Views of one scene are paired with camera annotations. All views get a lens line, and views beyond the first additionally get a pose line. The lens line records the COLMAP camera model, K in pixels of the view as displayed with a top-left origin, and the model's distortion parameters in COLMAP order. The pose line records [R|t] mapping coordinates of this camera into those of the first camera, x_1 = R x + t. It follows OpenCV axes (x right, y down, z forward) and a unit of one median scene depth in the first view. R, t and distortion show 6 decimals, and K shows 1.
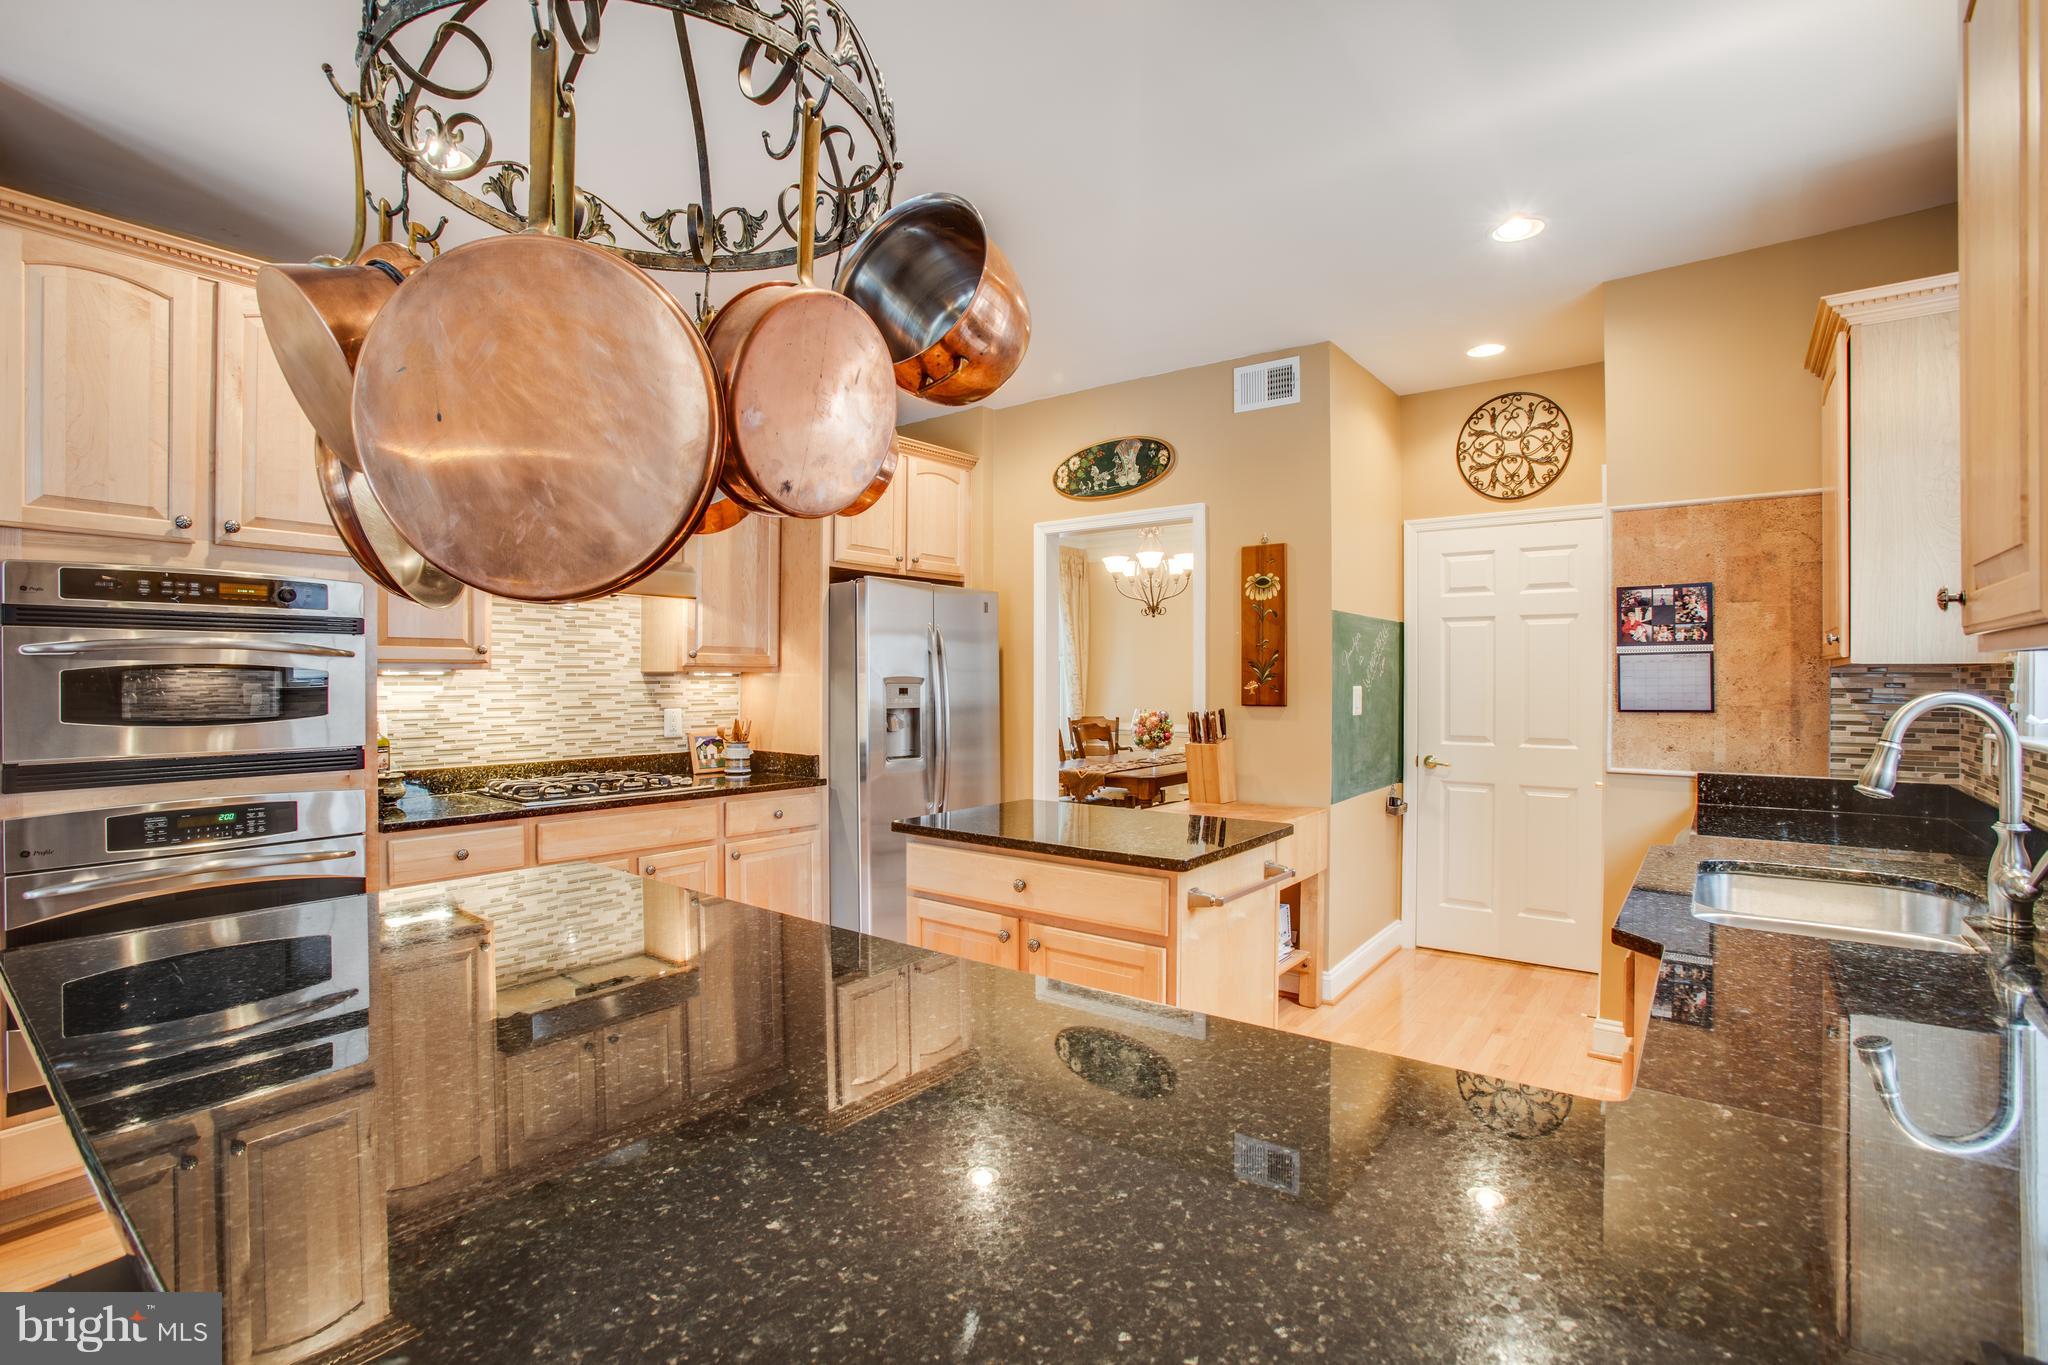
lens RADIAL K [[958.7, 0, 1021.9], [0, 958.7, 690.0], [0, 0, 1]] dist [-0.048296, 0.015680]
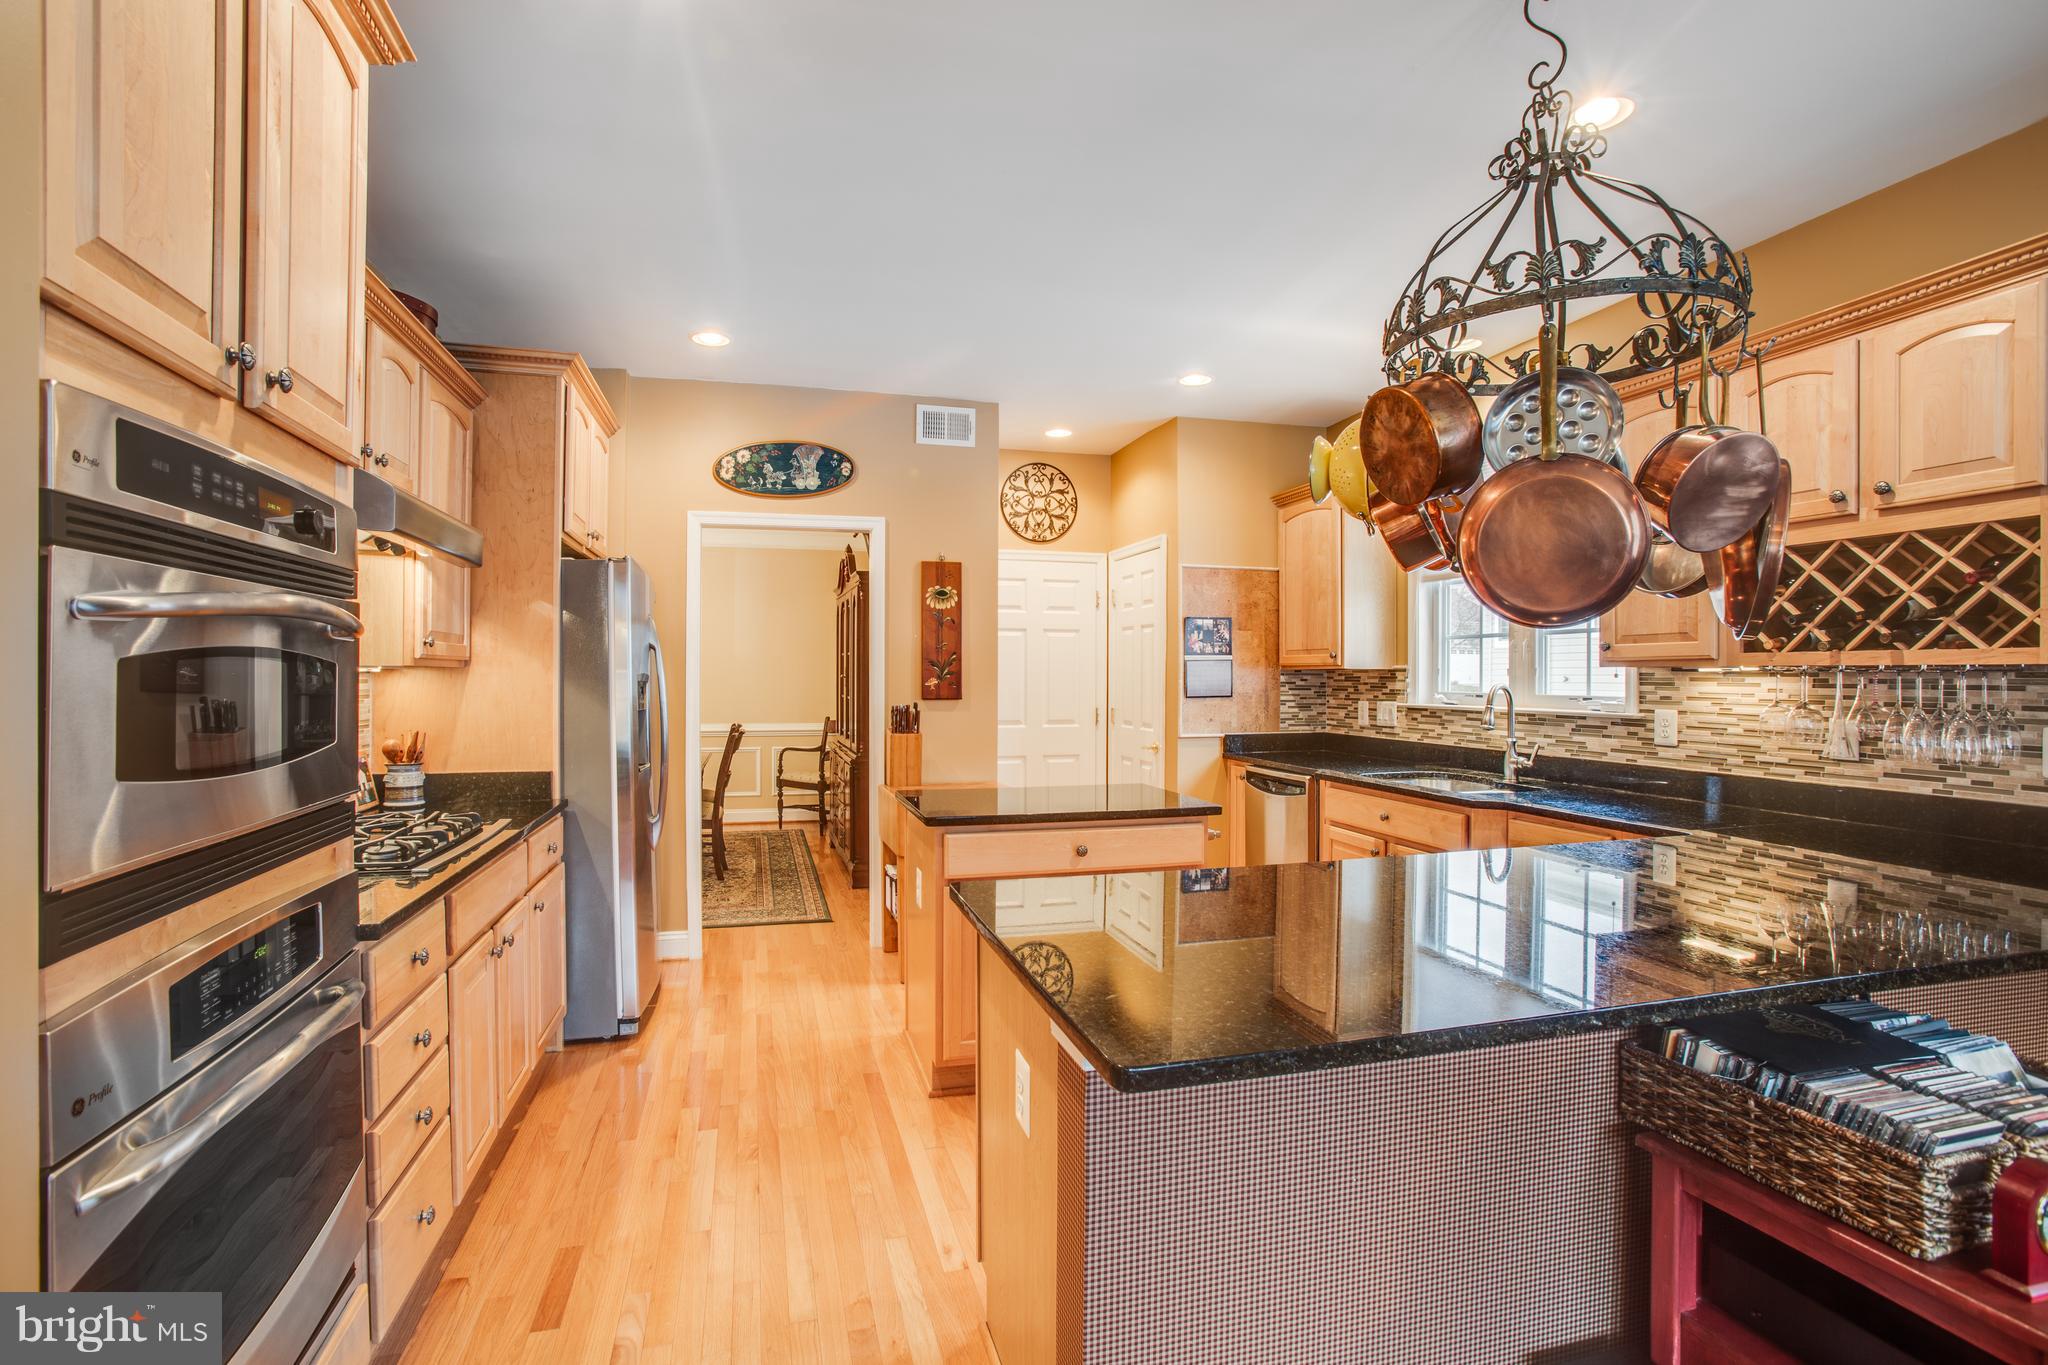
lens RADIAL K [[958.7, 0, 1003.0], [0, 958.7, 682.3], [0, 0, 1]] dist [-0.048296, 0.015680]
pose [[0.620596, -0.004894, 0.784115, -0.638702], [0.008545, 0.999963, -0.000522, -0.003144], [-0.784084, 0.007024, 0.620615, 0.219969]]
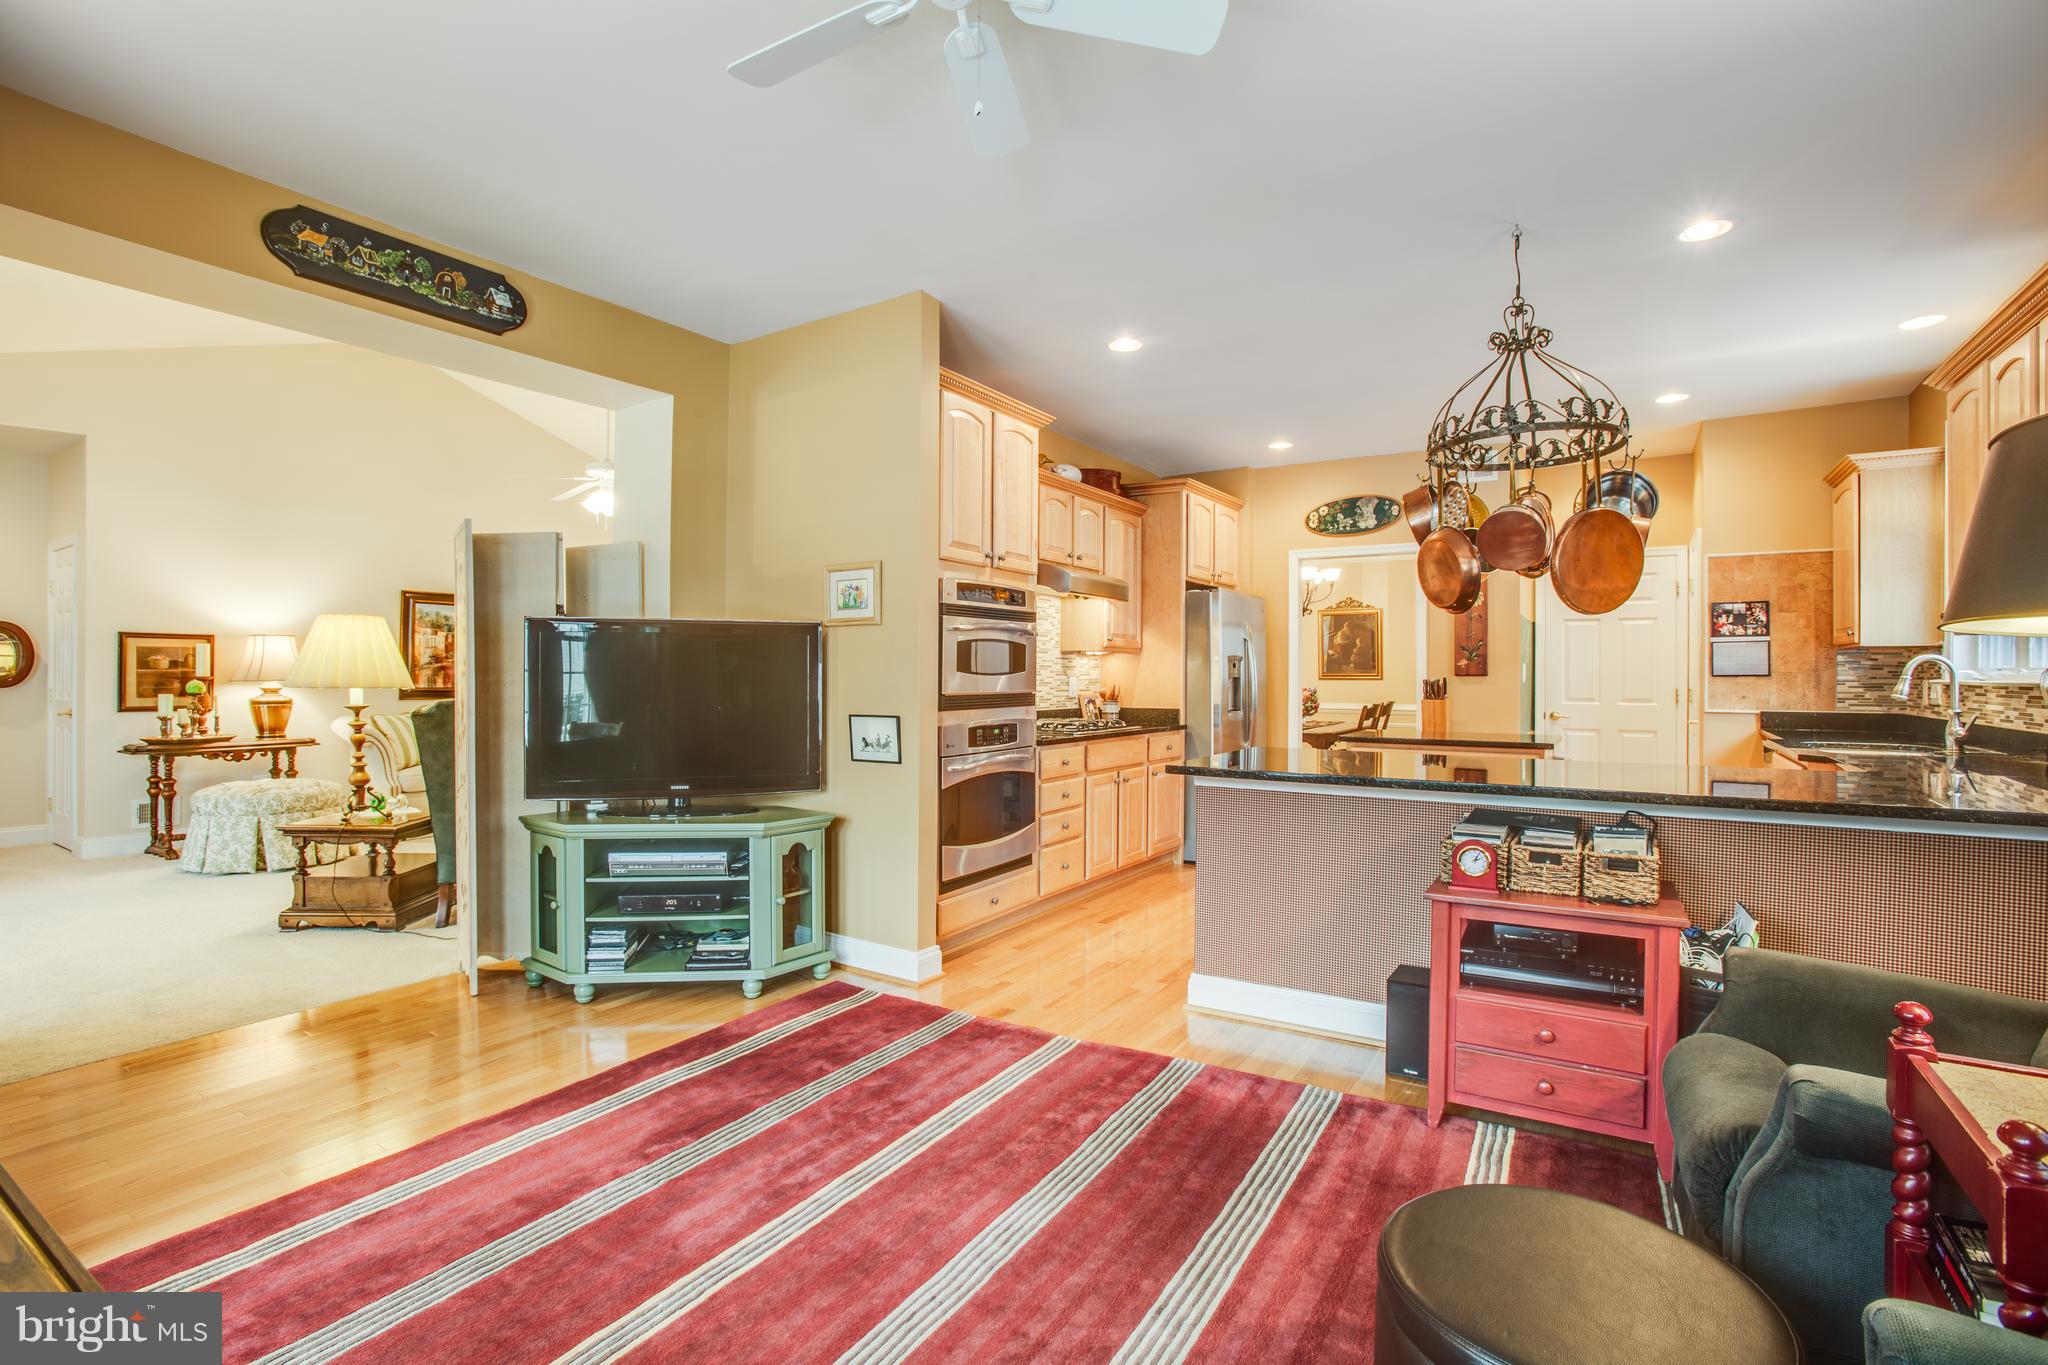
lens RADIAL K [[958.7, 0, 1027.4], [0, 958.7, 673.9], [0, 0, 1]] dist [-0.048296, 0.015680]
pose [[0.996064, 0.003770, 0.088552, -0.607624], [-0.002583, 0.999905, -0.013515, 0.036912], [-0.088594, 0.013234, 0.995980, -0.463971]]
